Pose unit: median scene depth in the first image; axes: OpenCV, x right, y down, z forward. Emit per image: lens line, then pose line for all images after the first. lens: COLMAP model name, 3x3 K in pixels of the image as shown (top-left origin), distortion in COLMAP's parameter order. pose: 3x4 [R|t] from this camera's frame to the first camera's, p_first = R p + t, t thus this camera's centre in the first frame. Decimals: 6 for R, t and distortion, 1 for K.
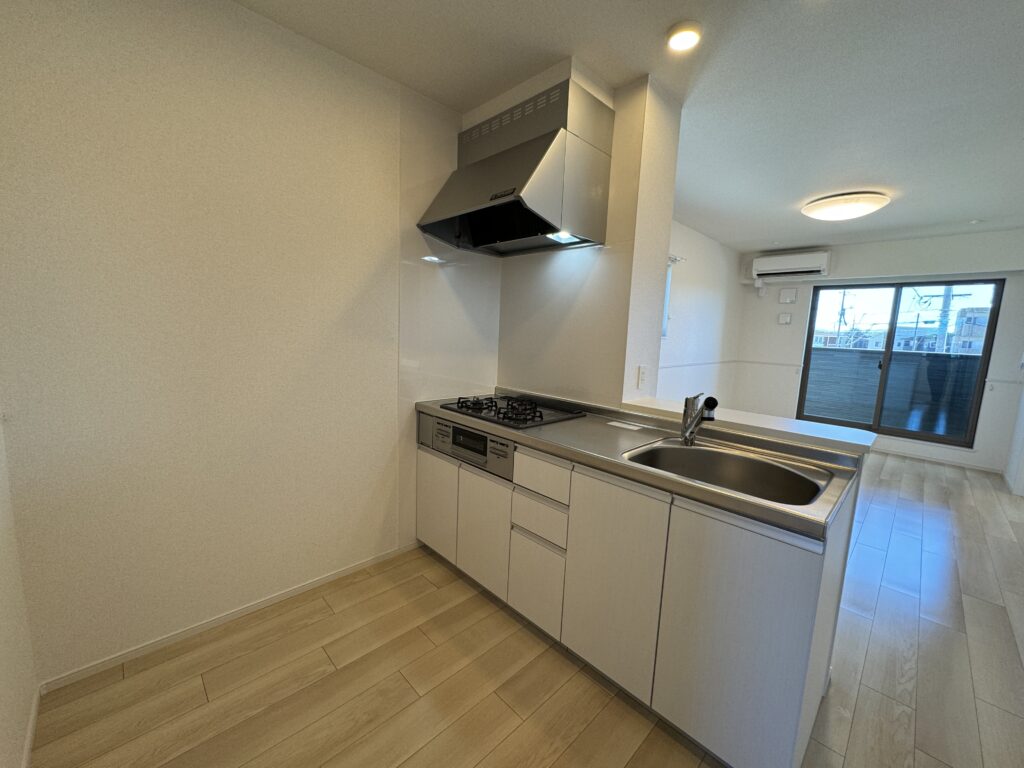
lens RADIAL K [[407.0, 0, 508.7], [0, 407.0, 383.7], [0, 0, 1]] dist [-0.002571, -0.000166]
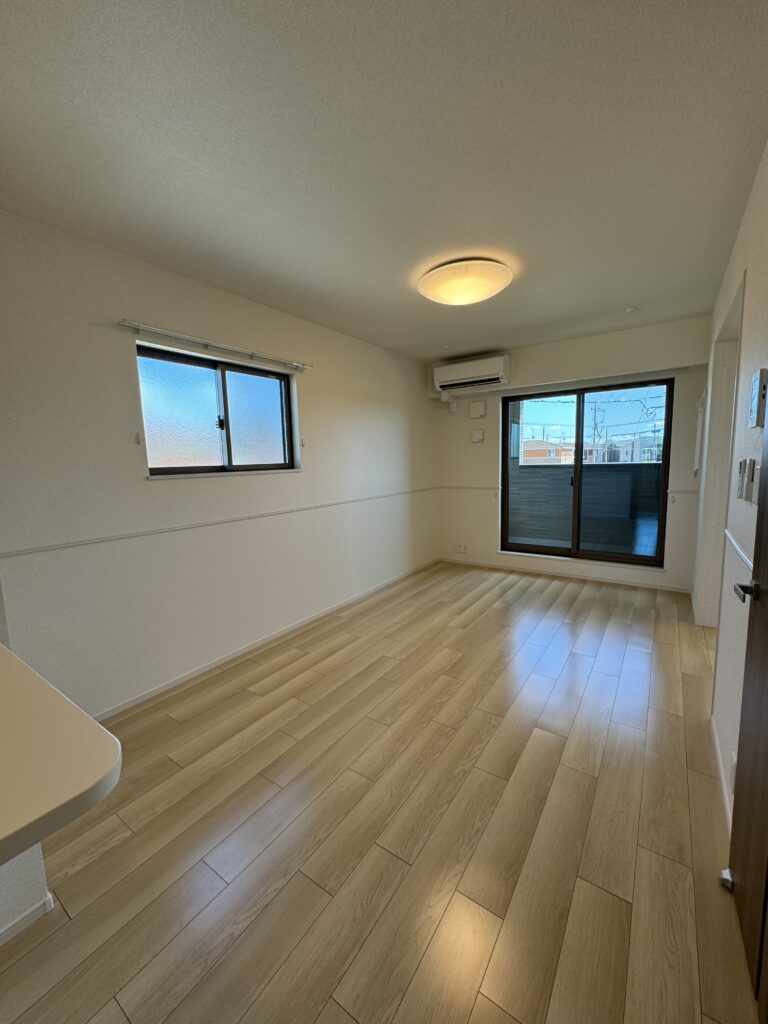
lens RADIAL K [[407.0, 0, 387.3], [0, 407.0, 511.9], [0, 0, 1]] dist [-0.002571, -0.000166]
pose [[0.978186, -0.091031, 0.186724, 0.336215], [0.091710, 0.995773, 0.005015, -0.021781], [-0.186391, 0.012219, 0.982400, 0.194857]]
